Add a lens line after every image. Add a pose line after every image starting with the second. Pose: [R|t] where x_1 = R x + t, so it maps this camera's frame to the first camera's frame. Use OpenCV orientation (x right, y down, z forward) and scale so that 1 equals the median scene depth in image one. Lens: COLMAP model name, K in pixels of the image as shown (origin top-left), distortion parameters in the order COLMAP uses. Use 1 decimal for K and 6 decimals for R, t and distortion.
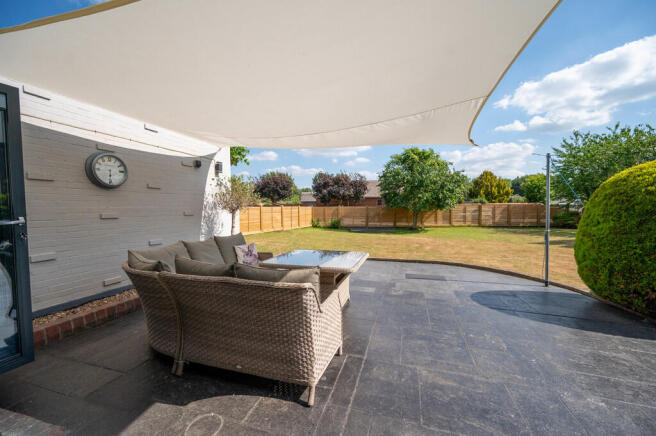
lens RADIAL K [[262.1, 0, 329.7], [0, 262.1, 218.6], [0, 0, 1]] dist [0.003584, 0.000481]
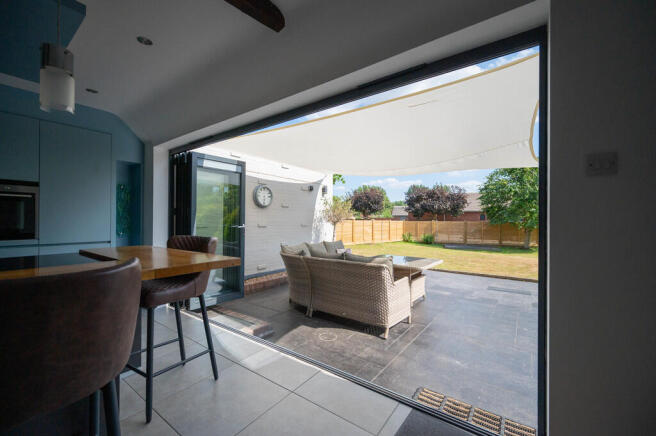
lens RADIAL K [[262.1, 0, 324.3], [0, 262.1, 220.7], [0, 0, 1]] dist [0.003584, 0.000481]
pose [[0.934423, 0.013729, -0.355901, 0.047257], [-0.029701, 0.998780, -0.039451, 0.010126], [0.354925, 0.047435, 0.933691, -0.239214]]
